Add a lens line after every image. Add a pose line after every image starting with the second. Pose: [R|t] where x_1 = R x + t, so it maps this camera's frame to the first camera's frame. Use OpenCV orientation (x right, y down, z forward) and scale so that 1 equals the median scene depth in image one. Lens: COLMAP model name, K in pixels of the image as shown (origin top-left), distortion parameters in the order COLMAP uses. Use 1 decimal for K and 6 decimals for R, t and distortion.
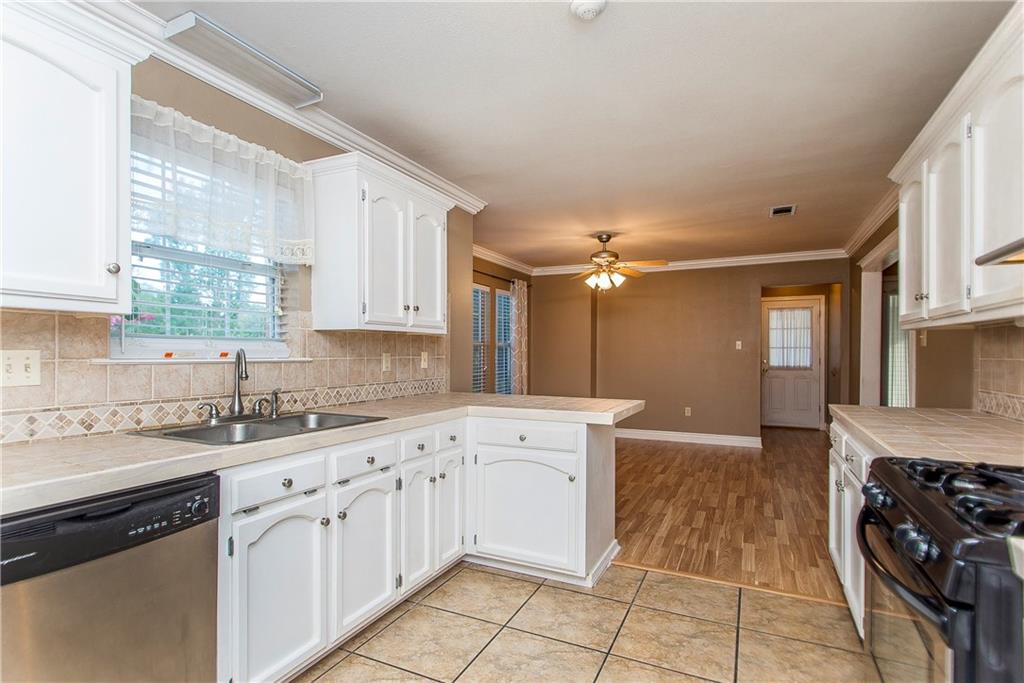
lens RADIAL K [[522.1, 0, 489.8], [0, 522.1, 362.4], [0, 0, 1]] dist [0.018123, 0.000122]
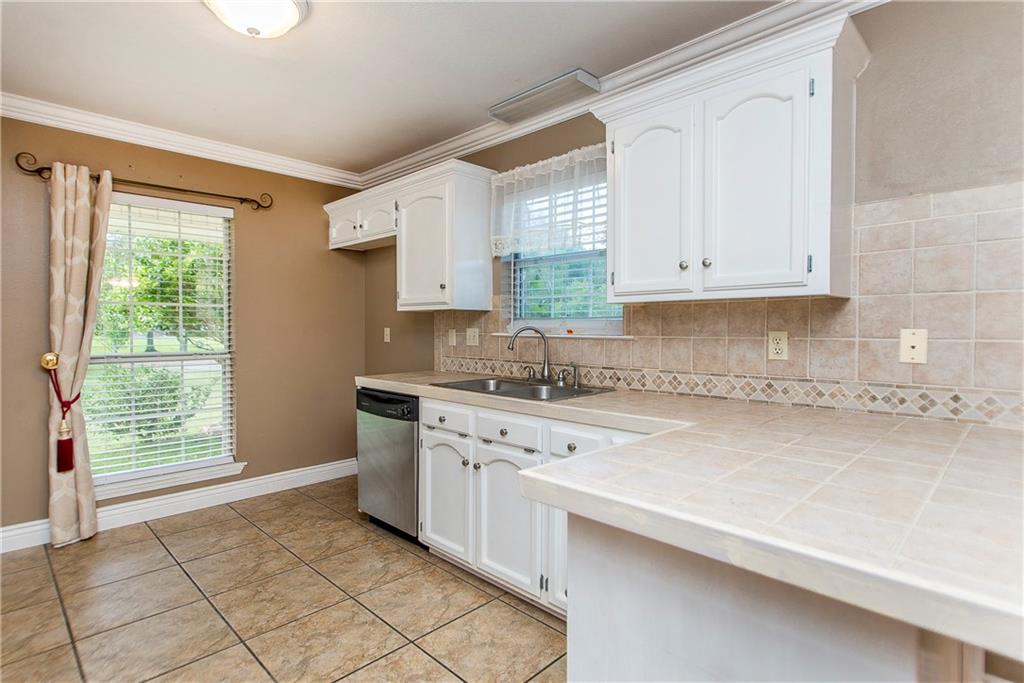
lens RADIAL K [[516.7, 0, 495.9], [0, 516.7, 337.0], [0, 0, 1]] dist [0.010133, -0.000185]
pose [[-0.321887, 0.012793, -0.946692, 0.612377], [-0.020569, 0.999578, 0.020501, -0.020203], [0.946554, 0.026071, -0.321489, 1.059574]]
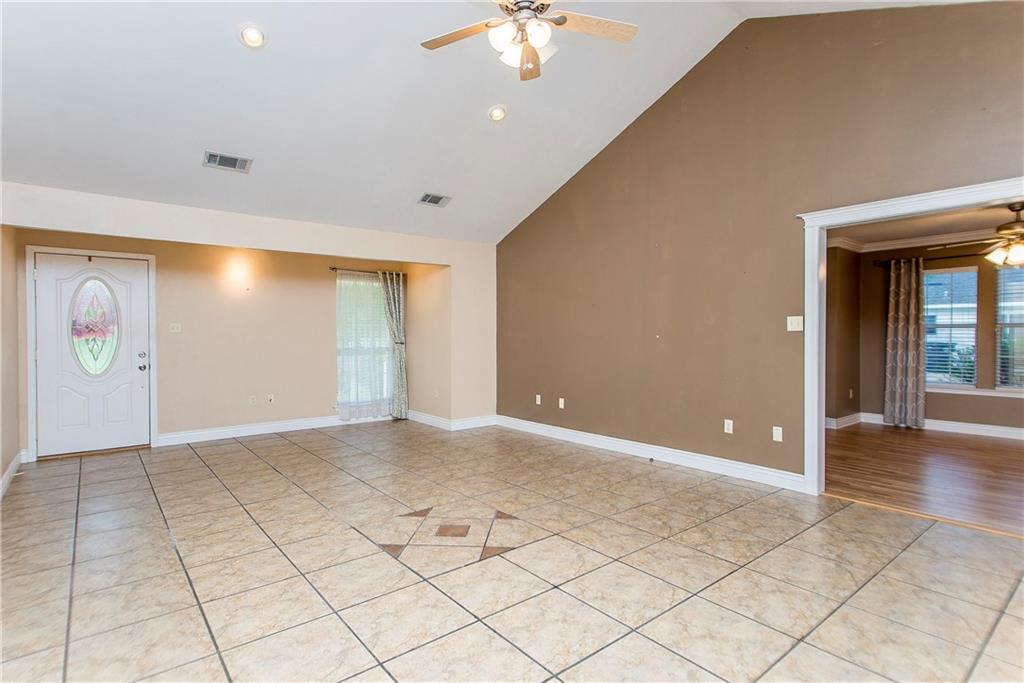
lens RADIAL K [[516.7, 0, 495.9], [0, 516.7, 337.0], [0, 0, 1]] dist [0.010133, -0.000185]
pose [[-0.421207, 0.002045, -0.906962, 2.852287], [-0.019805, 0.999738, 0.011451, -0.024351], [0.906748, 0.022785, -0.421056, 1.158023]]
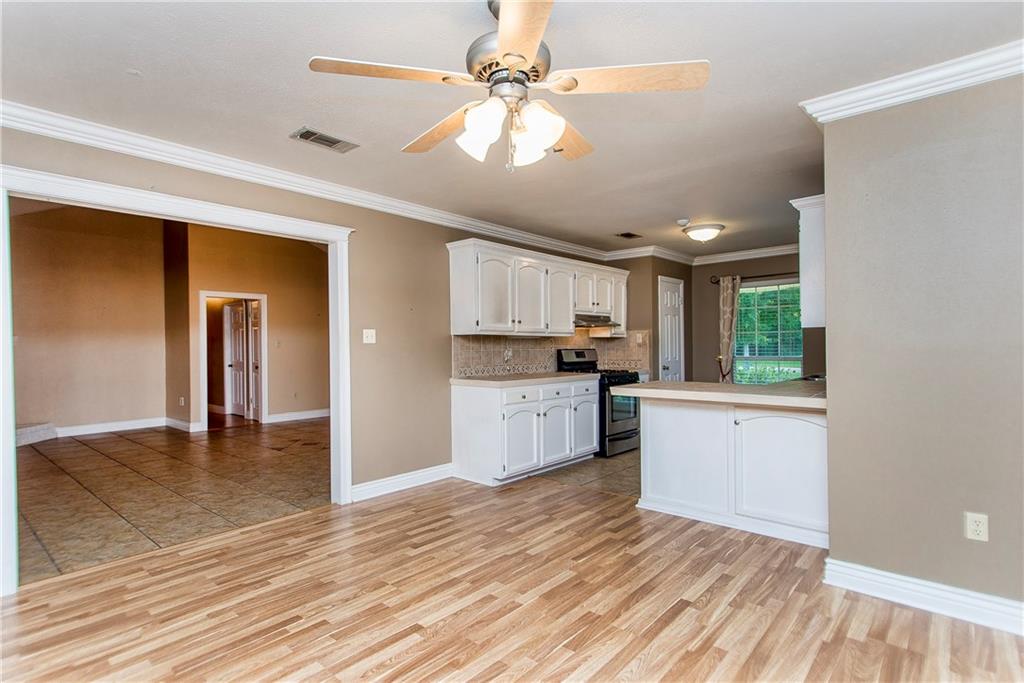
lens RADIAL K [[517.0, 0, 498.4], [0, 517.0, 346.2], [0, 0, 1]] dist [0.008571, 0.000257]
pose [[-0.964278, 0.005882, 0.264826, 0.283548], [0.011973, 0.999699, 0.021391, -0.057886], [-0.264620, 0.023798, -0.964059, 2.677991]]
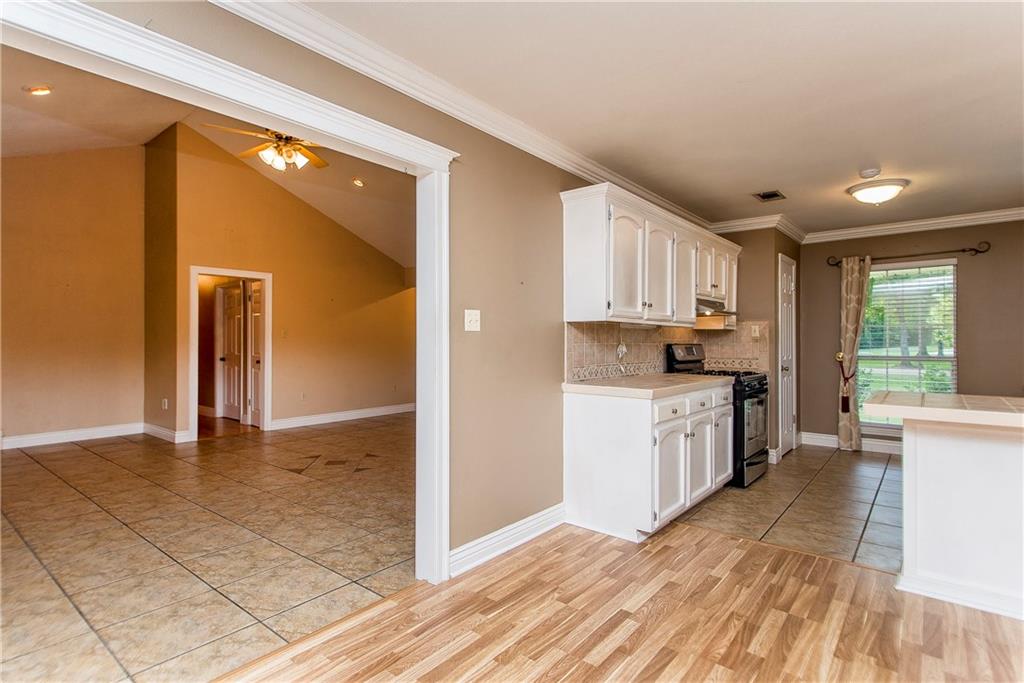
lens RADIAL K [[516.7, 0, 495.9], [0, 516.7, 337.0], [0, 0, 1]] dist [0.010133, -0.000185]
pose [[-0.972731, -0.003590, 0.231910, 0.783102], [-0.000233, 0.999895, 0.014501, -0.041719], [-0.231937, 0.014051, -0.972629, 2.267992]]
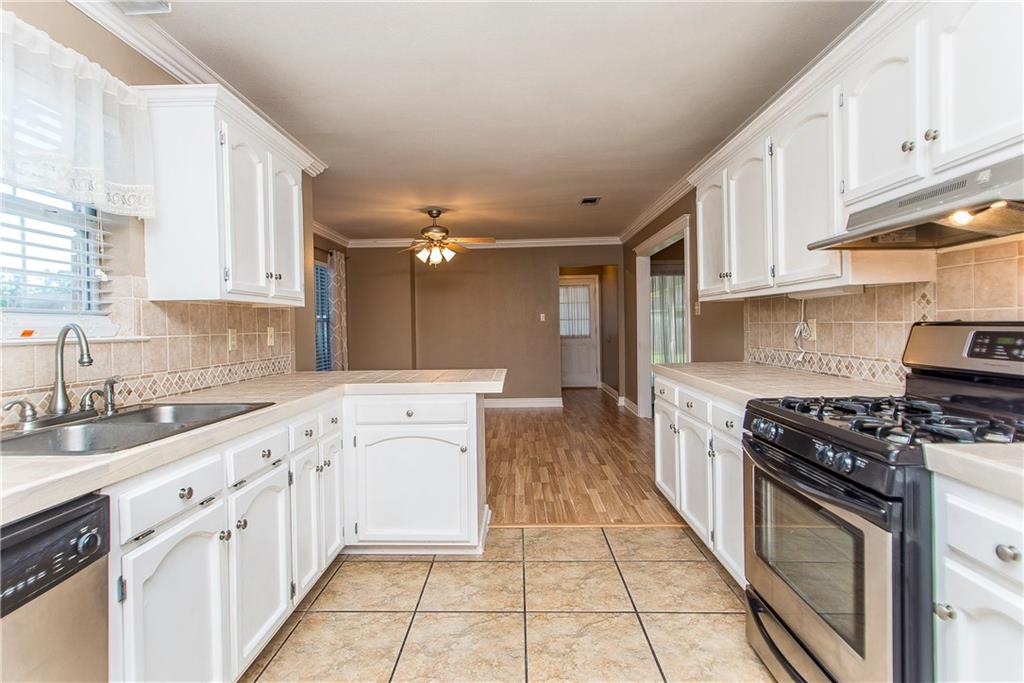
lens RADIAL K [[516.7, 0, 495.9], [0, 516.7, 337.0], [0, 0, 1]] dist [0.010133, -0.000185]
pose [[0.911490, -0.027429, 0.410406, -0.183619], [0.028254, 0.999593, 0.004056, 0.004751], [-0.410350, 0.007899, 0.911894, 0.069216]]
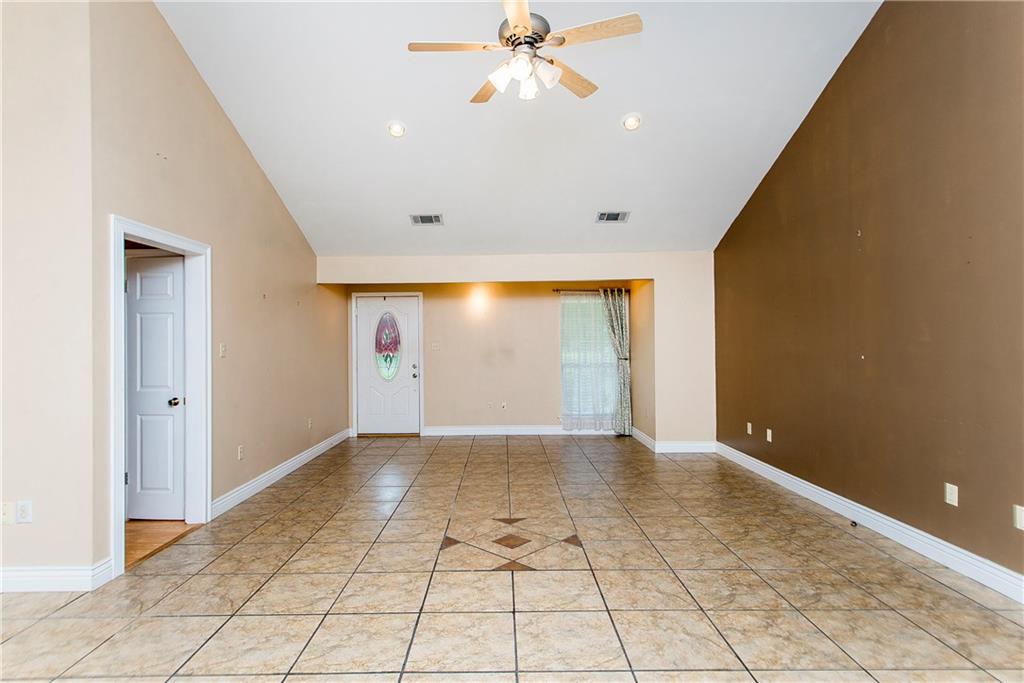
lens RADIAL K [[517.0, 0, 498.4], [0, 517.0, 346.2], [0, 0, 1]] dist [0.008571, 0.000257]
pose [[-0.896941, 0.003451, -0.442138, 2.395064], [-0.005720, 0.999795, 0.019408, -0.067027], [0.442114, 0.019937, -0.896737, 1.703142]]
